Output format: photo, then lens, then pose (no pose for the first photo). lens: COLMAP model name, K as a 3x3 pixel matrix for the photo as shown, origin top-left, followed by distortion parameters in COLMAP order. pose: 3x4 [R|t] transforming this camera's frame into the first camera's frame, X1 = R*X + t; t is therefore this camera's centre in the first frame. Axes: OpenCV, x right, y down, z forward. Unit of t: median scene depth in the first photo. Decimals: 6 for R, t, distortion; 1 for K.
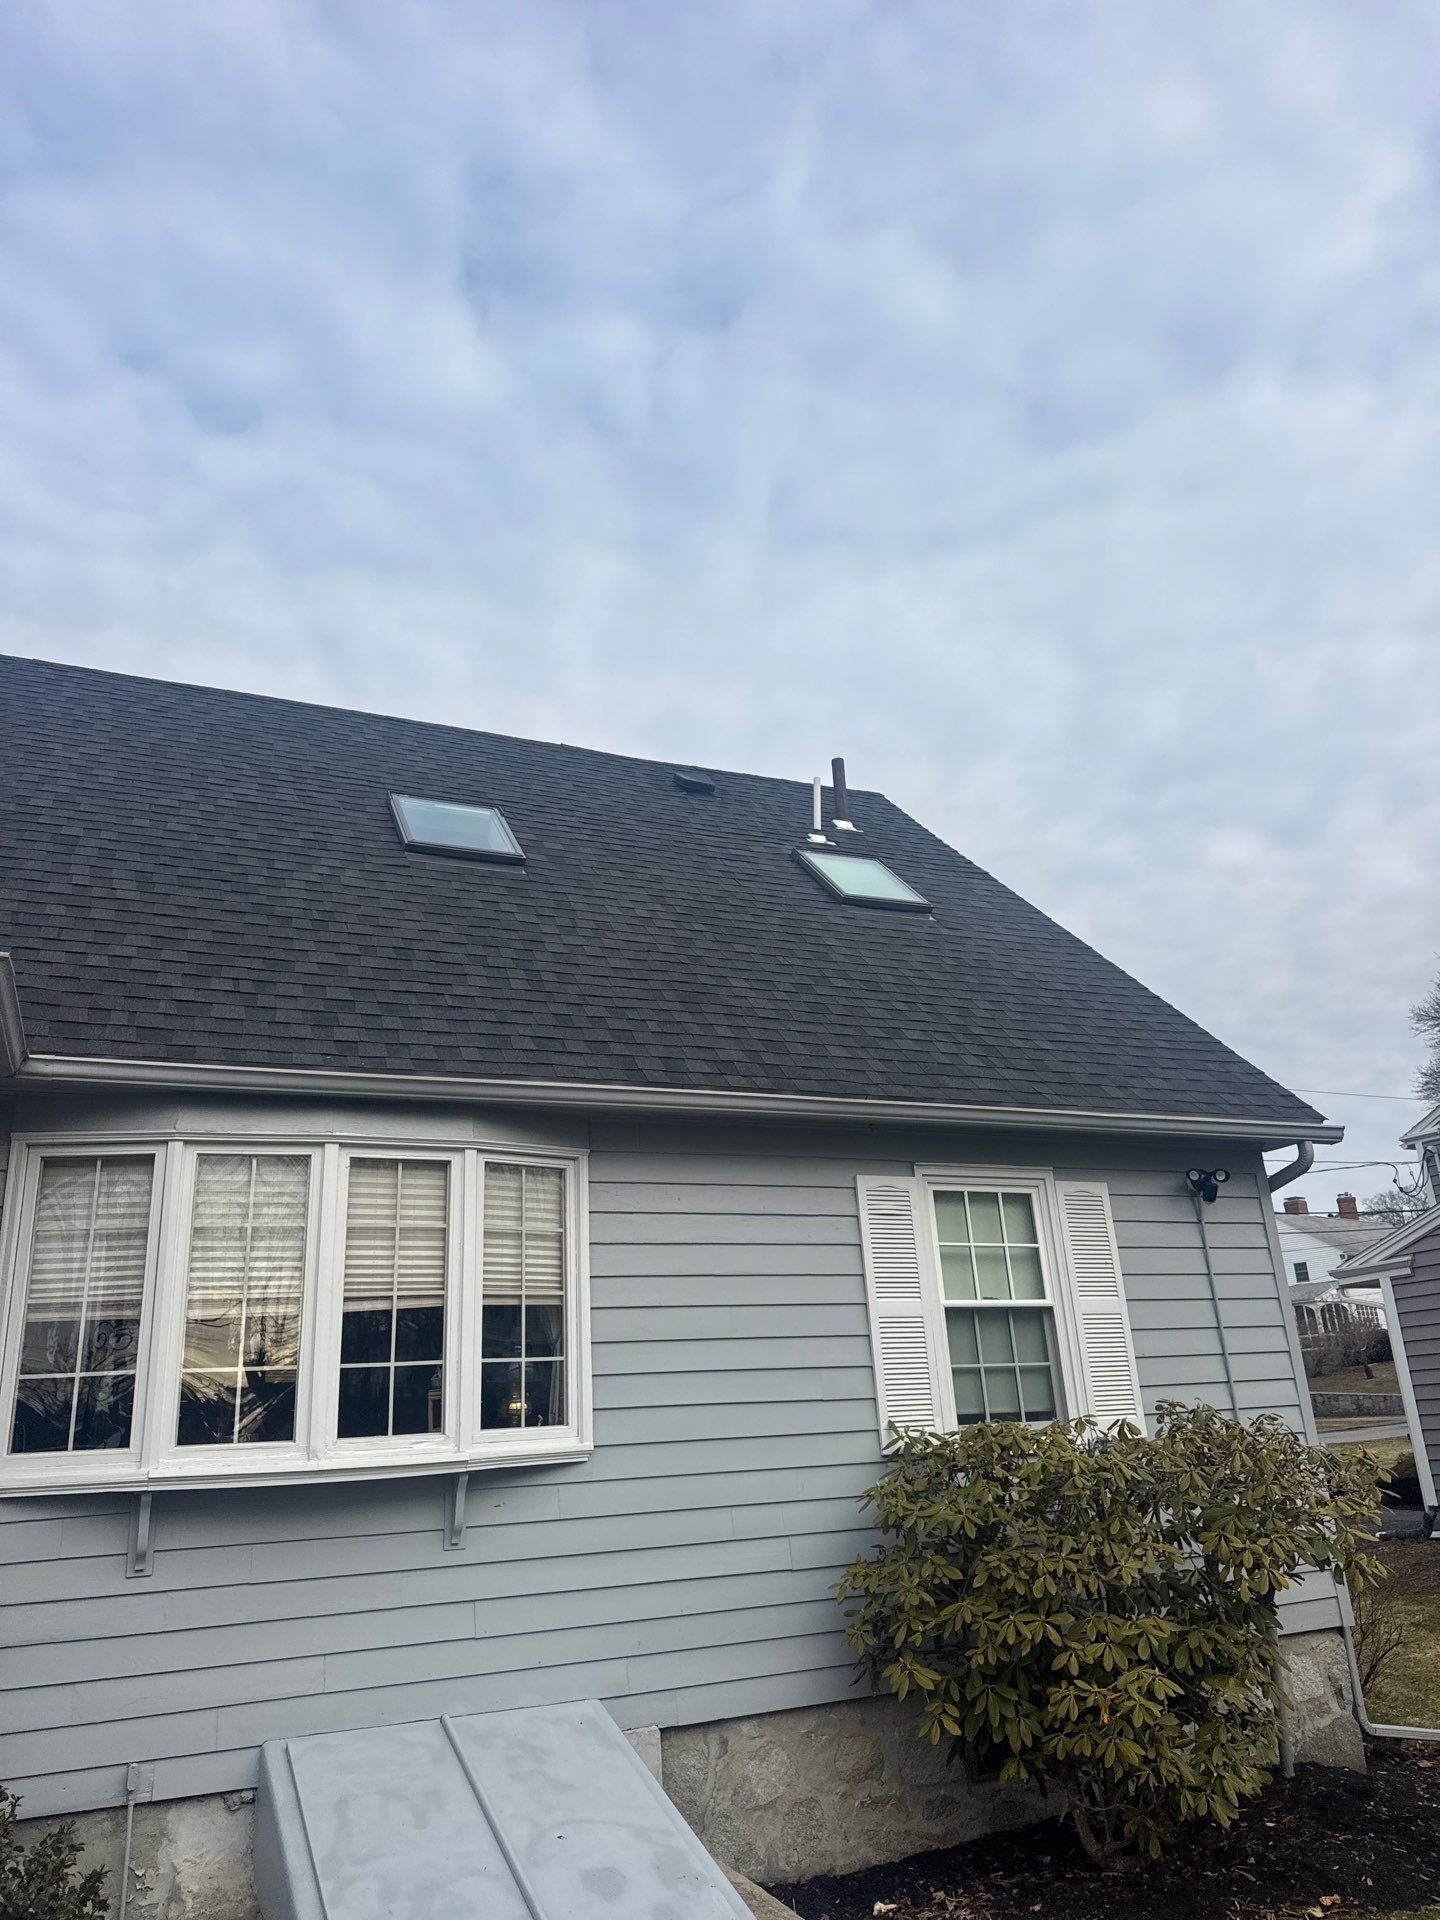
lens RADIAL K [[1356.7, 0, 720.0], [0, 1356.7, 960.0], [0, 0, 1]] dist [0.196658, -0.446304]
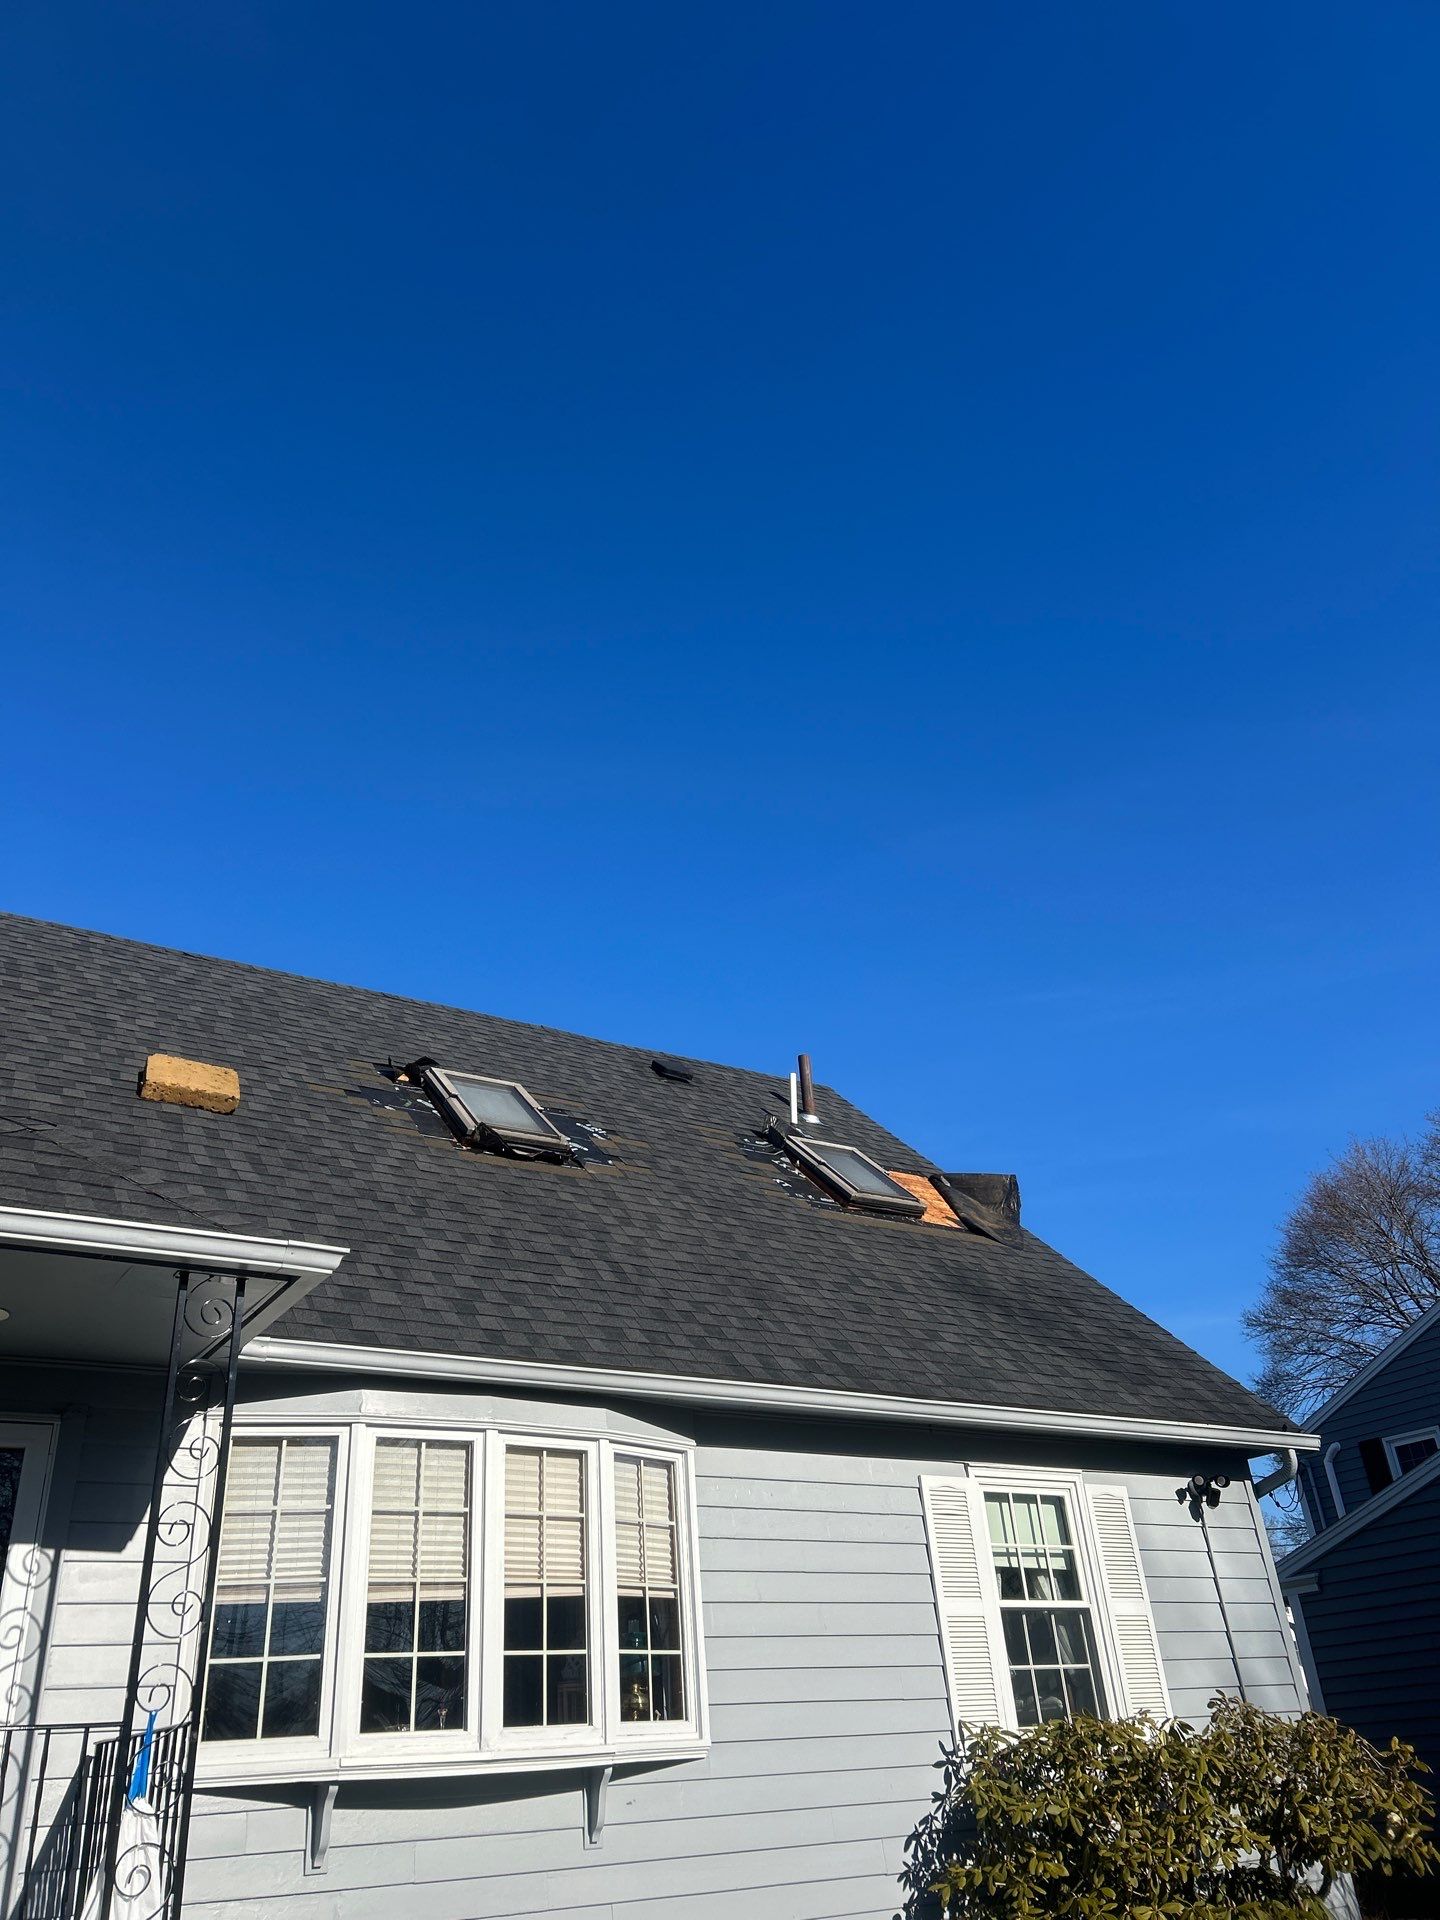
lens RADIAL K [[1412.3, 0, 694.1], [0, 1412.3, 956.1], [0, 0, 1]] dist [0.062135, -0.072989]
pose [[0.992712, 0.062132, 0.103258, -0.223505], [-0.041621, 0.980887, -0.190075, -0.020867], [-0.113094, 0.184392, 0.976324, -0.140973]]
